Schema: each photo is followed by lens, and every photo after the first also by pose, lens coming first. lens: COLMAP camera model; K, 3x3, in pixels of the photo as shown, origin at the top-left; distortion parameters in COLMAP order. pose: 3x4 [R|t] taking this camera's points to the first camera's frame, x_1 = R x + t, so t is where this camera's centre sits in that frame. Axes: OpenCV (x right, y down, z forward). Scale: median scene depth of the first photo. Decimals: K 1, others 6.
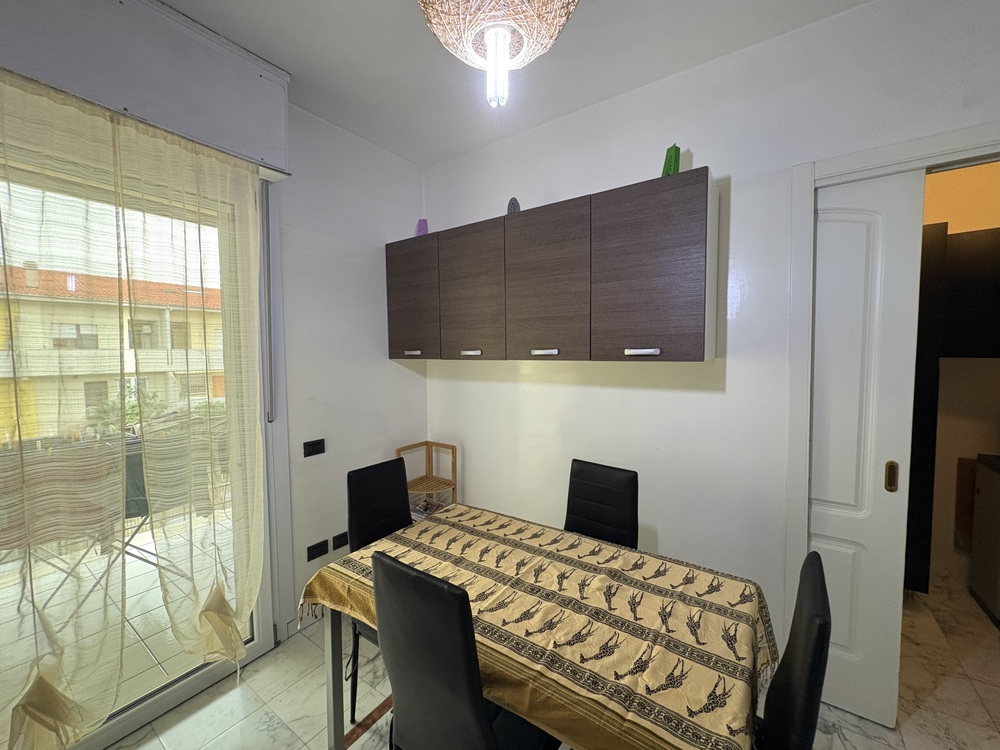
lens RADIAL K [[396.9, 0, 499.8], [0, 396.9, 375.3], [0, 0, 1]] dist [-0.002399, 0.000937]
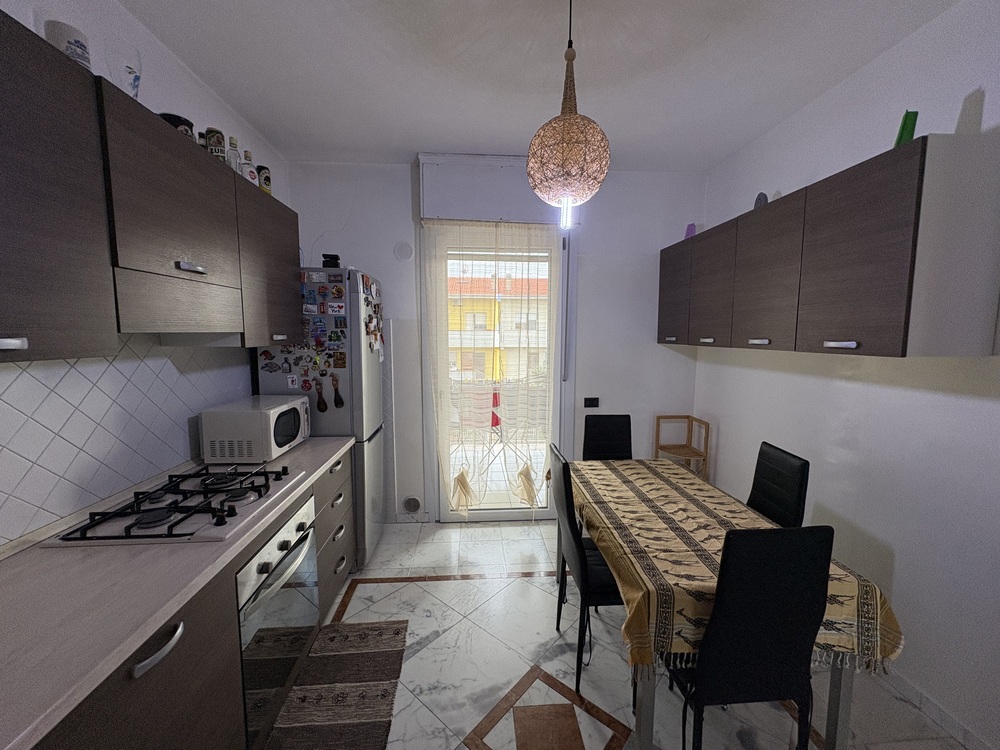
lens RADIAL K [[396.9, 0, 501.2], [0, 396.9, 374.9], [0, 0, 1]] dist [-0.002399, 0.000937]
pose [[0.631392, 0.088383, -0.770410, 0.612874], [-0.050055, 0.996057, 0.073246, -0.014969], [0.773846, -0.007685, 0.633327, -0.265657]]
